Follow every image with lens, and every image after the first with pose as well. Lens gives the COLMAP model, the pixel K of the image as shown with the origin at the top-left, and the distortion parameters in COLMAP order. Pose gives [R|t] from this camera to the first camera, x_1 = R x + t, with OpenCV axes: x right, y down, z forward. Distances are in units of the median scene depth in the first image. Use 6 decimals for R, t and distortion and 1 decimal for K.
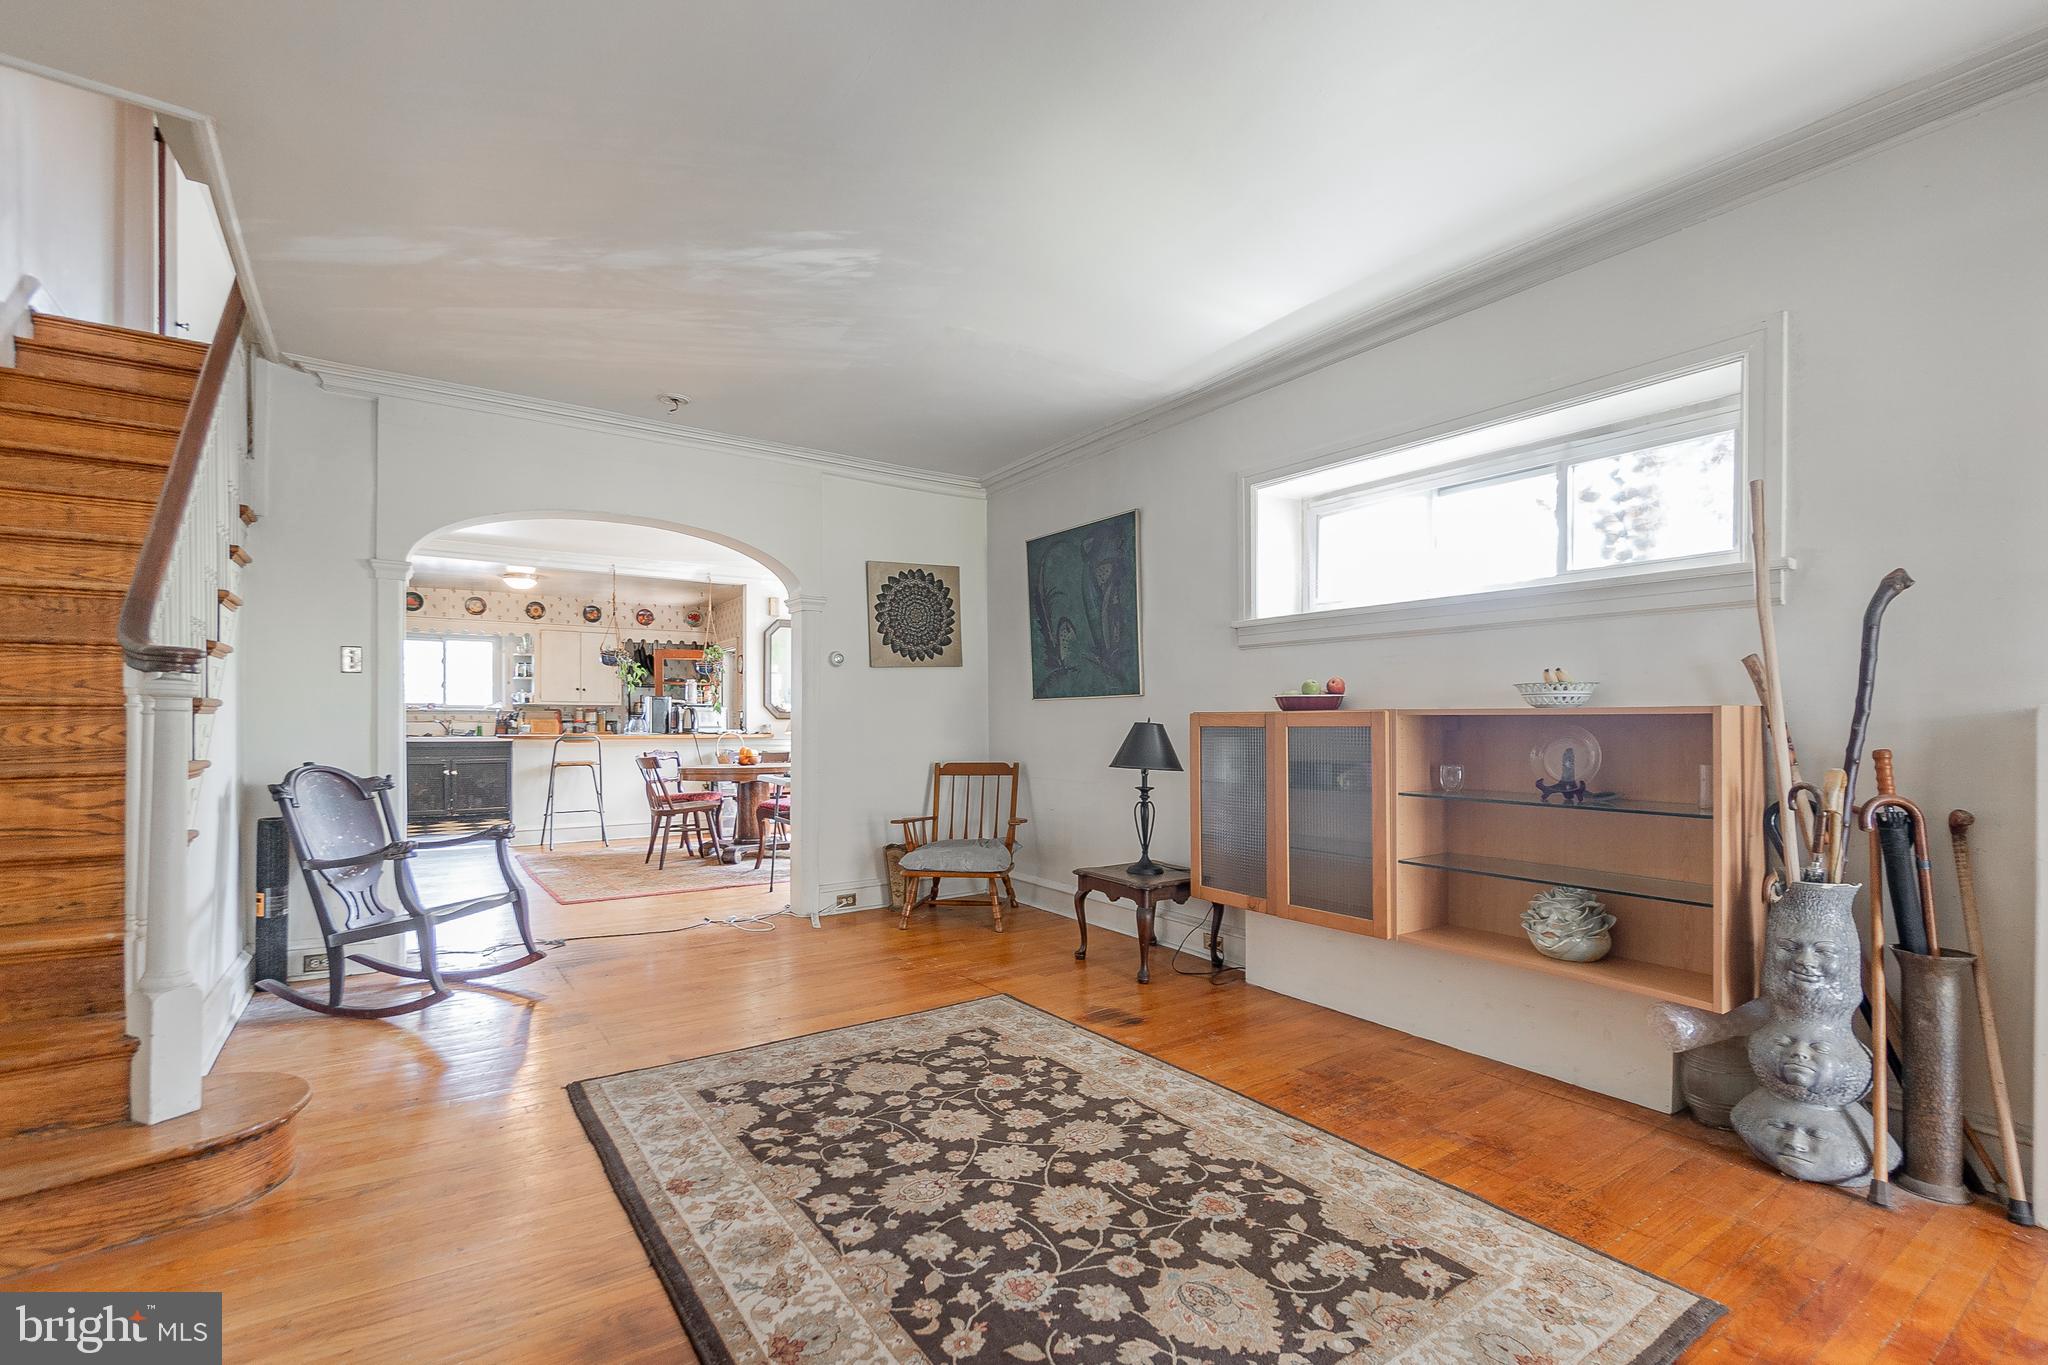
lens RADIAL K [[897.5, 0, 1015.2], [0, 897.5, 725.5], [0, 0, 1]] dist [-0.002494, -0.000134]
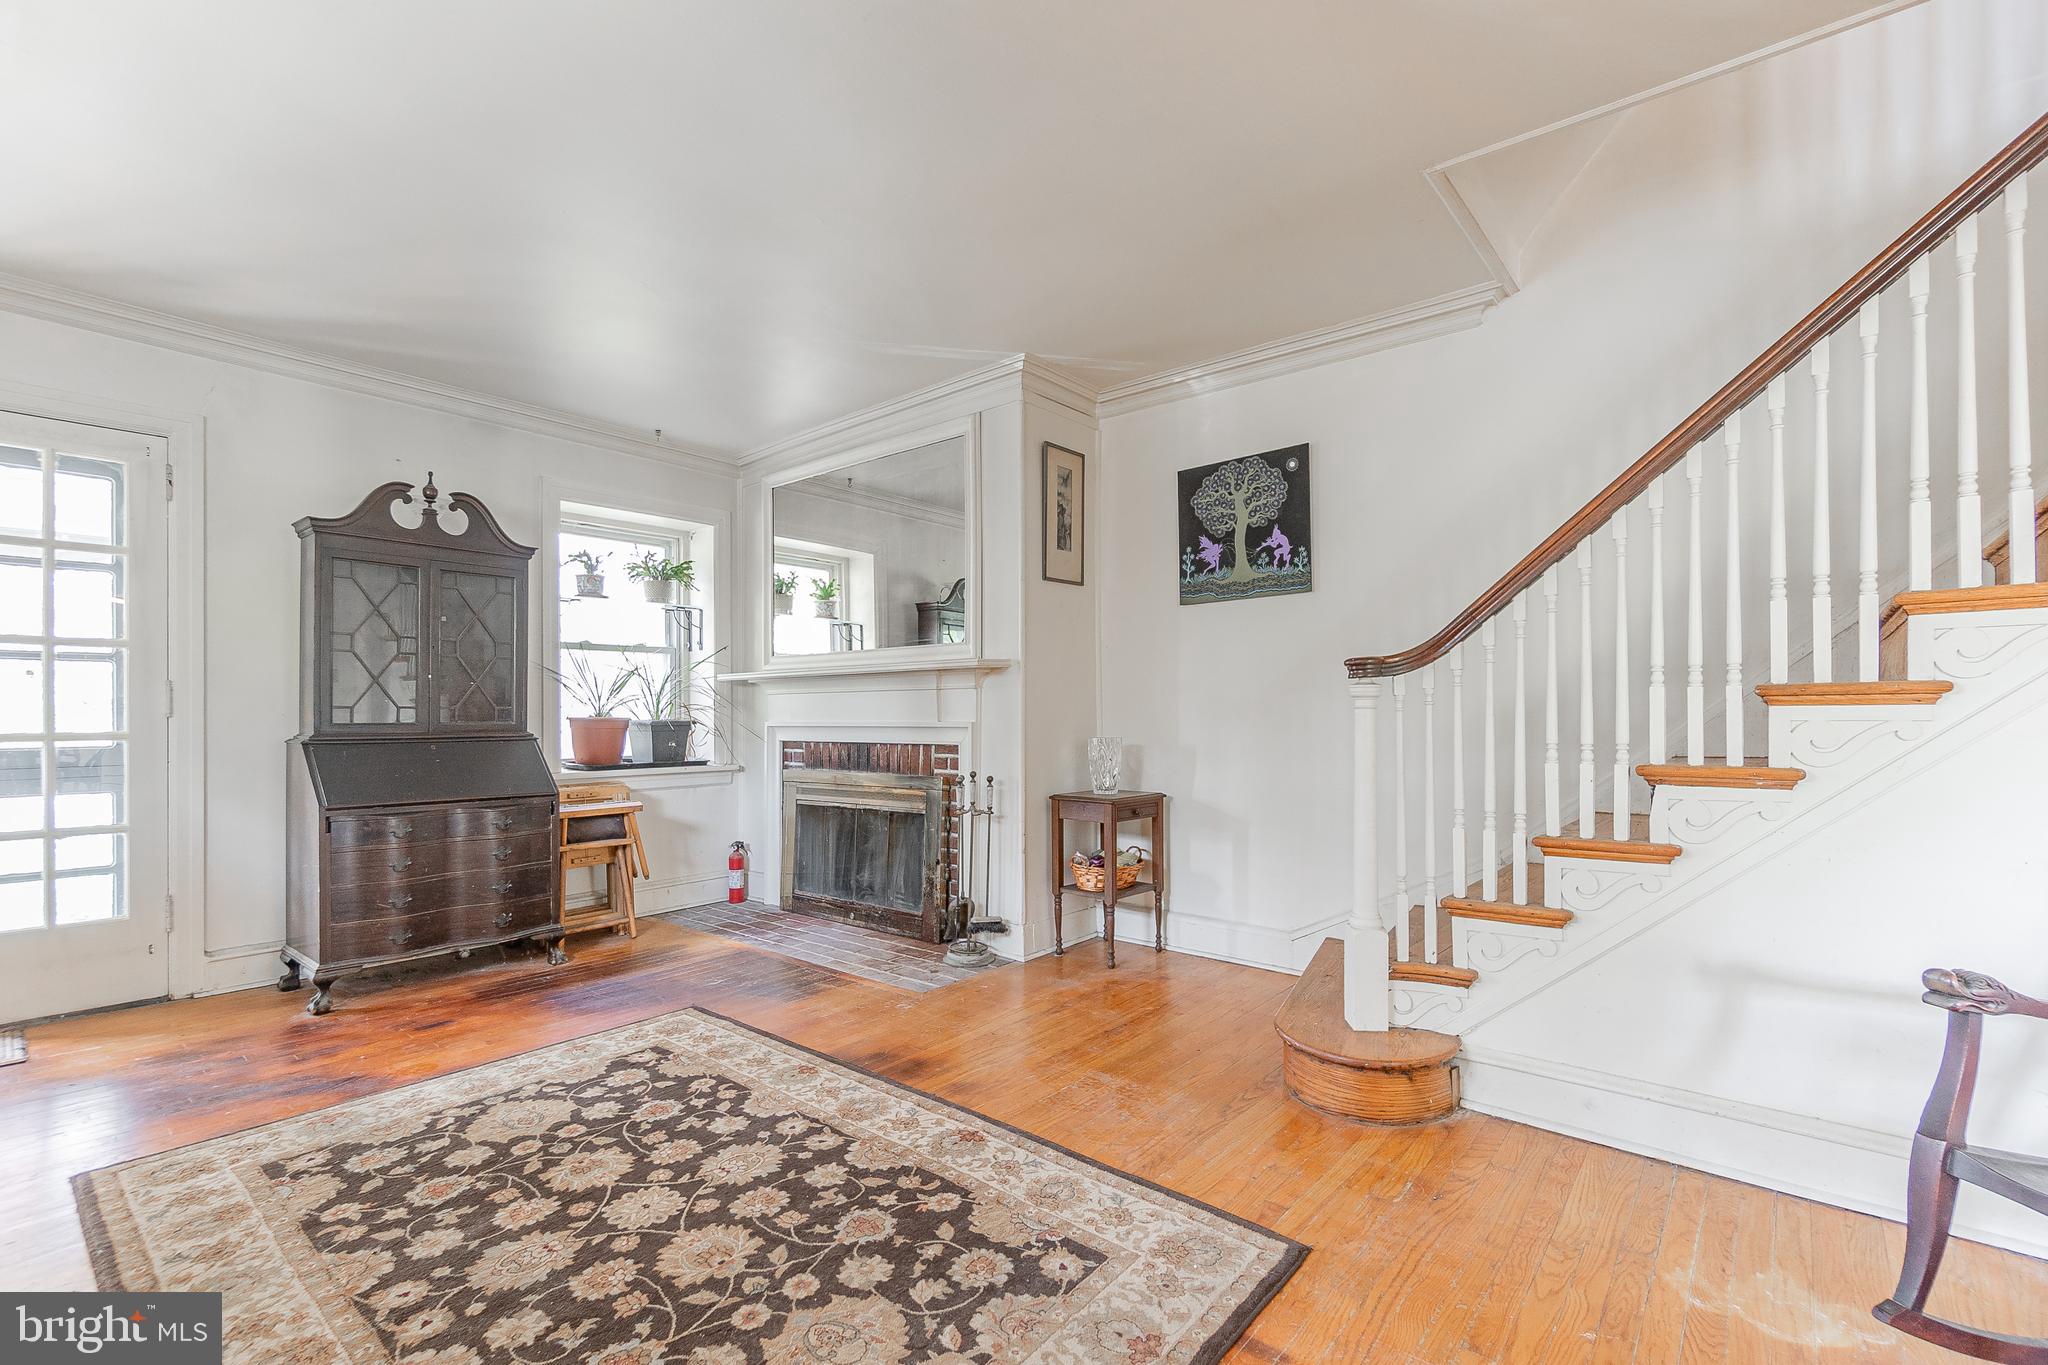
lens RADIAL K [[897.5, 0, 1029.9], [0, 897.5, 715.5], [0, 0, 1]] dist [-0.002494, -0.000134]
pose [[-0.960953, 0.000067, -0.276711, -0.124352], [-0.000438, 0.999998, 0.001765, -0.009373], [0.276711, 0.001817, -0.960951, 1.898757]]
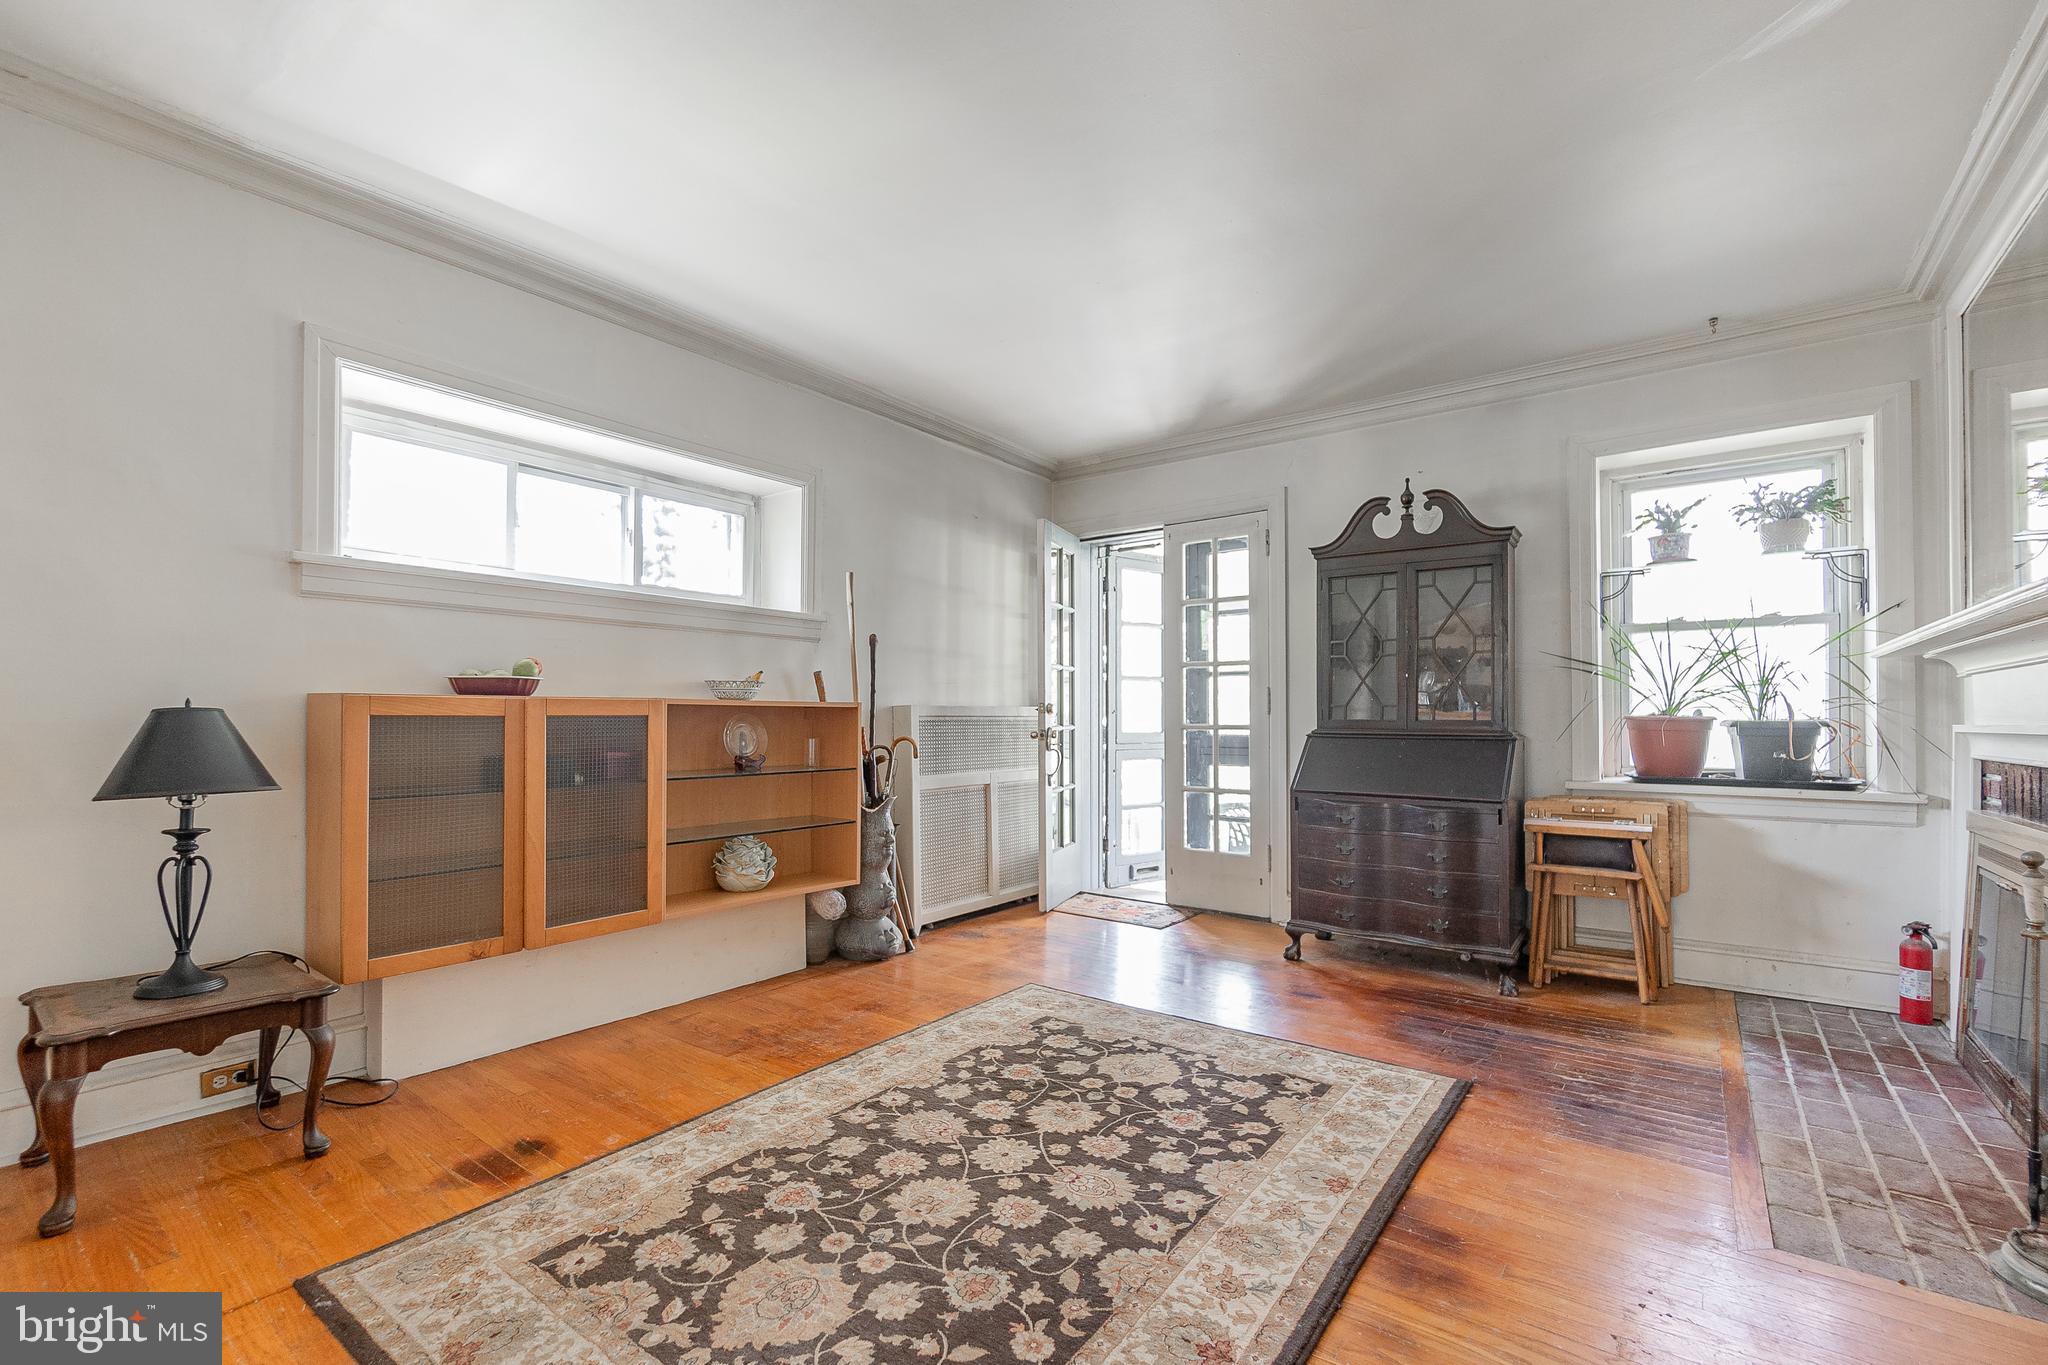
lens RADIAL K [[897.5, 0, 1007.8], [0, 897.5, 709.6], [0, 0, 1]] dist [-0.002494, -0.000134]
pose [[-0.309556, 0.005052, 0.950868, -0.917470], [-0.002043, 0.999980, -0.005978, -0.000112], [-0.950879, -0.003793, -0.309540, 1.257414]]
